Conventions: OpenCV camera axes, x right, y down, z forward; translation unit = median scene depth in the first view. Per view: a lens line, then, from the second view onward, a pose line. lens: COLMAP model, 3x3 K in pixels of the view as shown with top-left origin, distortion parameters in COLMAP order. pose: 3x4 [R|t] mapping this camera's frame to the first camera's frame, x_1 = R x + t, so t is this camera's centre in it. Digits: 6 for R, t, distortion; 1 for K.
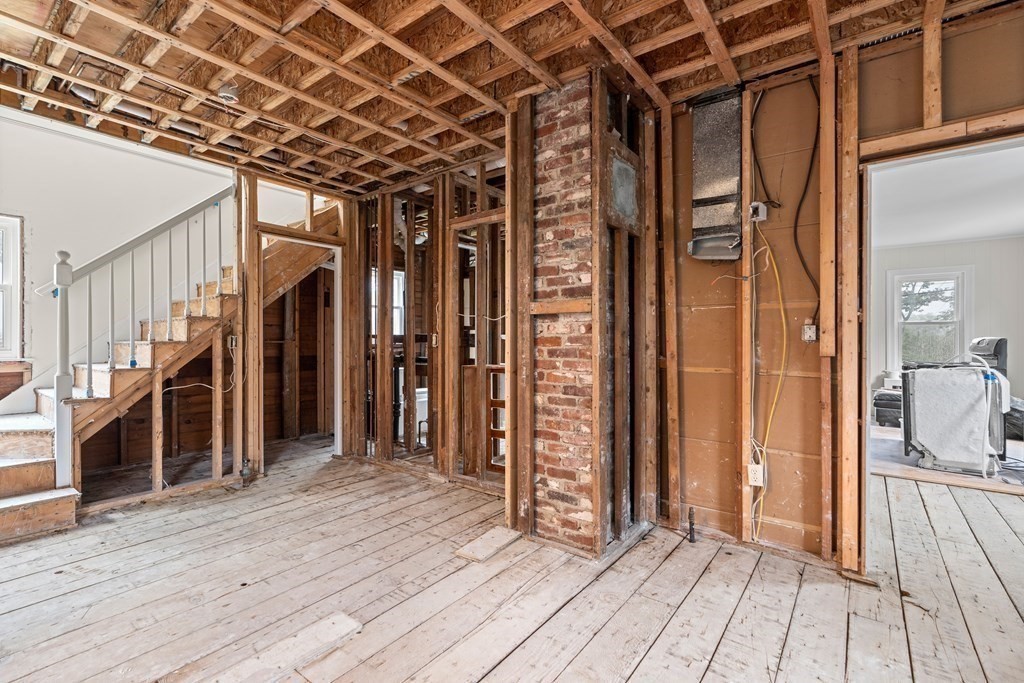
lens RADIAL K [[464.1, 0, 483.0], [0, 464.1, 337.0], [0, 0, 1]] dist [-0.005162, 0.003574]
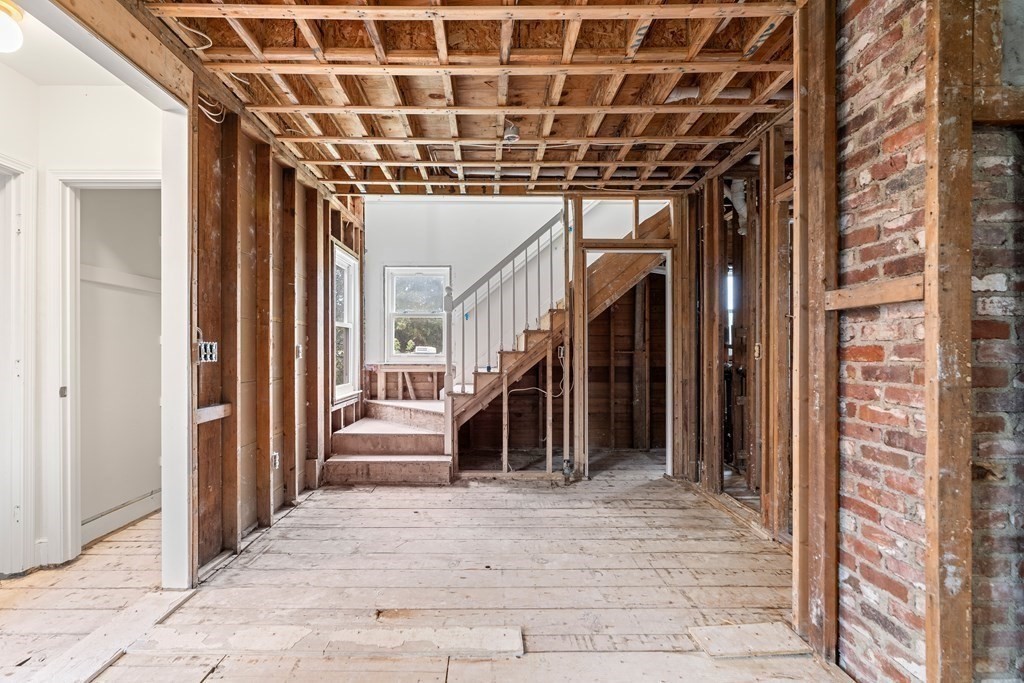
lens RADIAL K [[464.1, 0, 508.1], [0, 464.1, 348.6], [0, 0, 1]] dist [-0.005162, 0.003574]
pose [[0.631636, -0.001594, -0.775263, 0.279104], [0.003205, 0.999995, 0.000555, 0.001238], [0.775258, -0.002835, 0.631638, 0.232557]]
